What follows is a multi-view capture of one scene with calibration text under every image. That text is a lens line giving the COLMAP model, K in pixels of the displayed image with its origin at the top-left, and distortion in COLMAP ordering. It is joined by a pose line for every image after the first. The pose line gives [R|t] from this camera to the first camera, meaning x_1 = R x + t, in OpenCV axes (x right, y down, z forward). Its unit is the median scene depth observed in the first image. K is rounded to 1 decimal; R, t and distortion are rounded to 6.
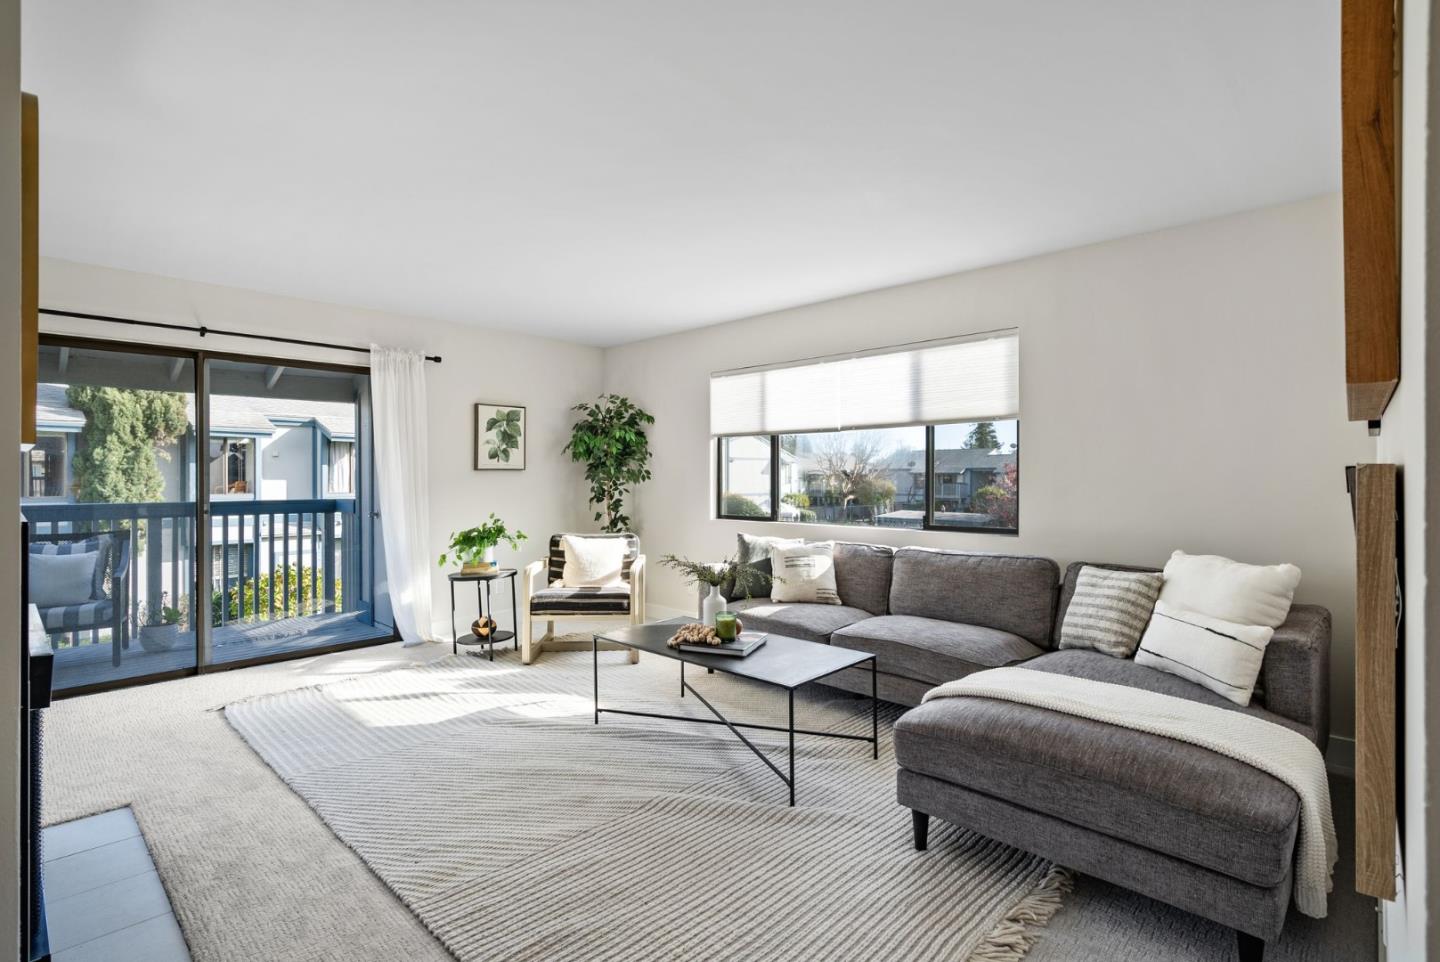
lens RADIAL K [[695.4, 0, 720.0], [0, 695.4, 481.0], [0, 0, 1]] dist [0.002330, 0.000378]
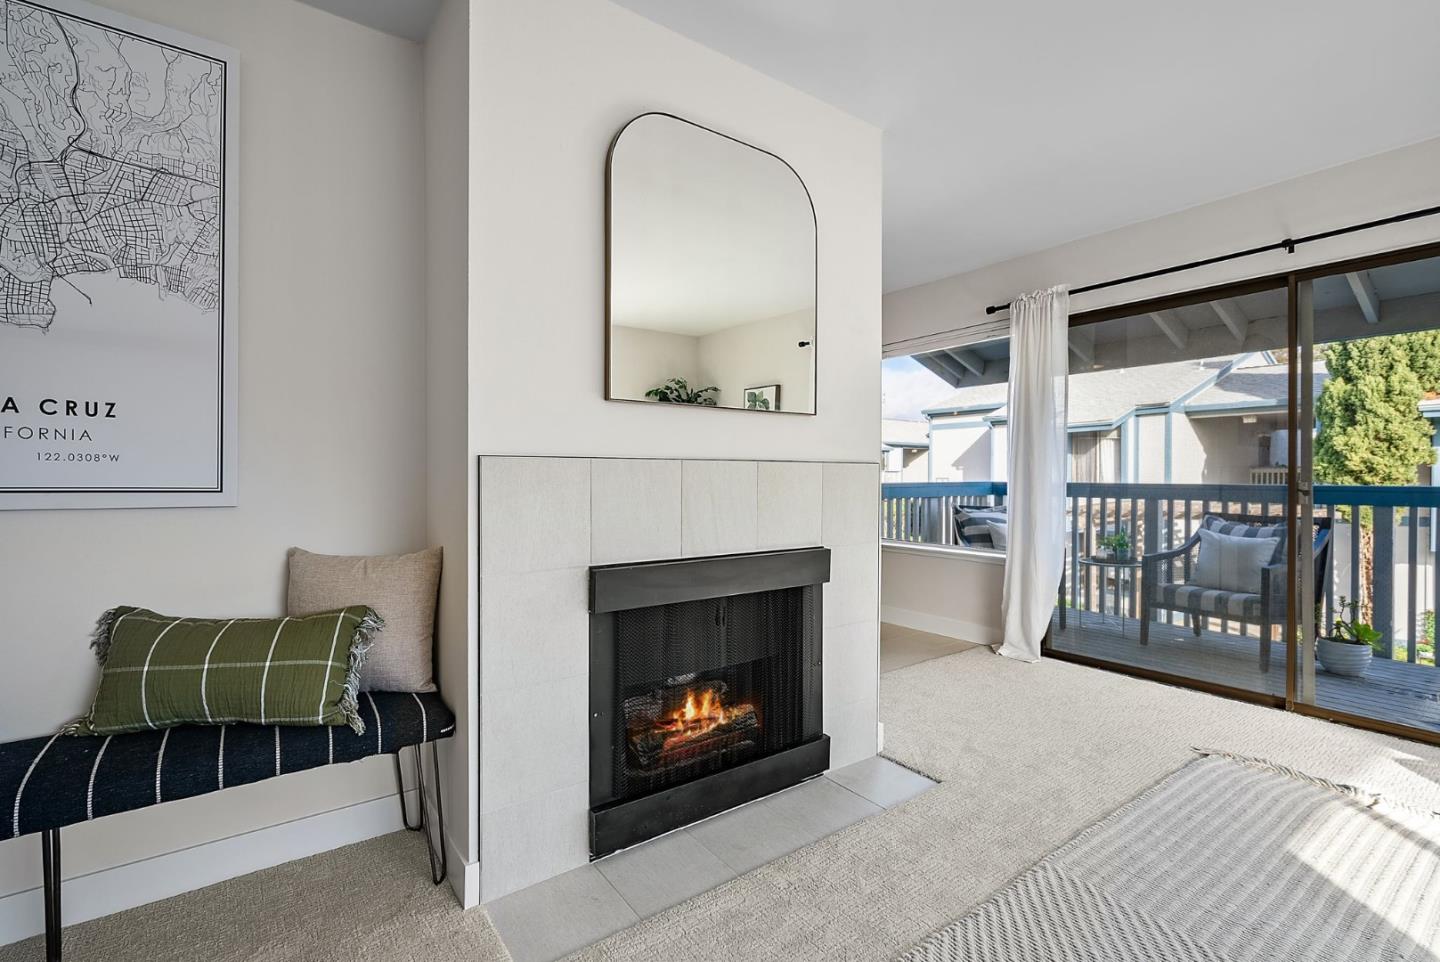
lens RADIAL K [[654.0, 0, 720.0], [0, 654.0, 481.0], [0, 0, 1]] dist [0.000003, 0.000061]
pose [[-0.181184, 0.011735, -0.983379, 0.045962], [-0.006692, 0.999891, 0.013165, 0.028436], [0.983427, 0.008966, -0.181085, 0.537173]]
